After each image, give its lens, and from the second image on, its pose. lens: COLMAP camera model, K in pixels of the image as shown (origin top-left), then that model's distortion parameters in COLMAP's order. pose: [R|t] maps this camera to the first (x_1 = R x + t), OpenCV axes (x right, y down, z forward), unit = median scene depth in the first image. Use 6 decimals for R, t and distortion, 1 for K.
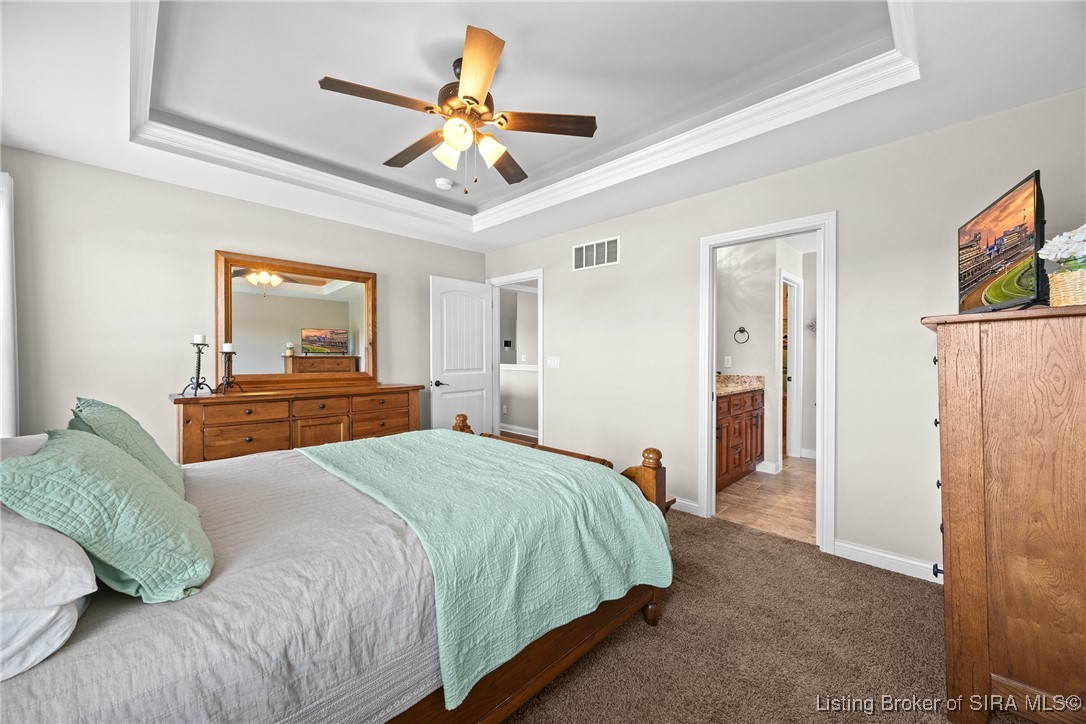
lens RADIAL K [[416.8, 0, 543.1], [0, 416.8, 363.1], [0, 0, 1]] dist [0.002353, -0.000660]
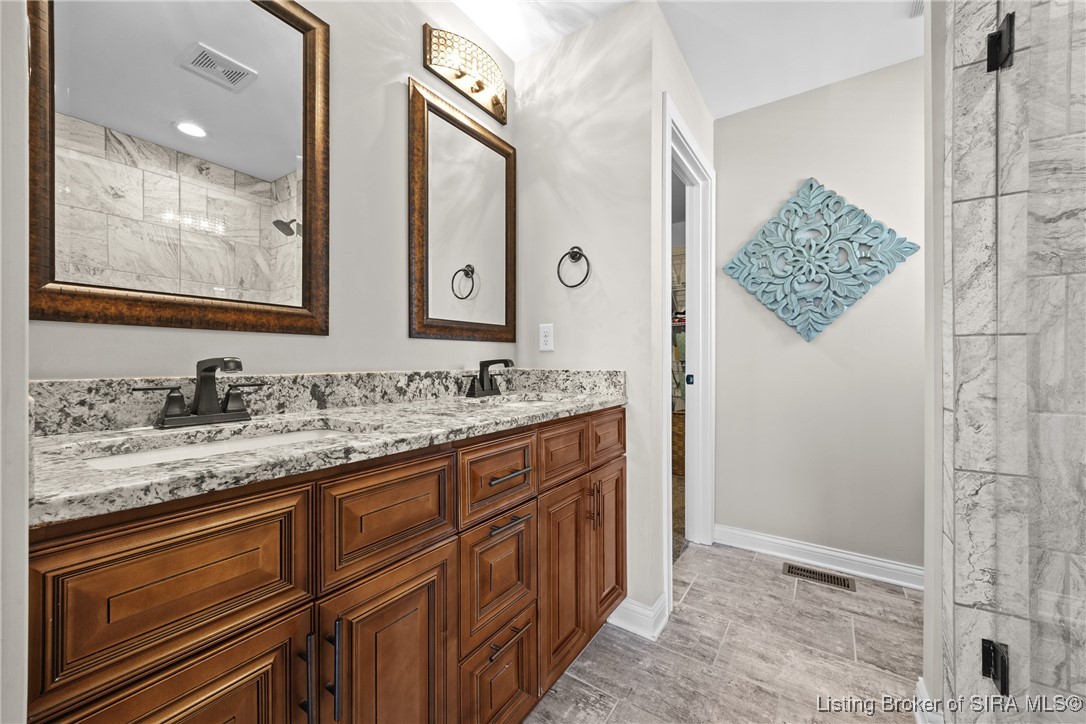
lens RADIAL K [[416.8, 0, 542.8], [0, 416.8, 367.6], [0, 0, 1]] dist [0.002353, -0.000660]
pose [[0.982778, -0.003813, 0.184750, 0.375337], [0.004346, 0.999987, -0.002479, 0.027577], [-0.184739, 0.003240, 0.982782, 0.624891]]
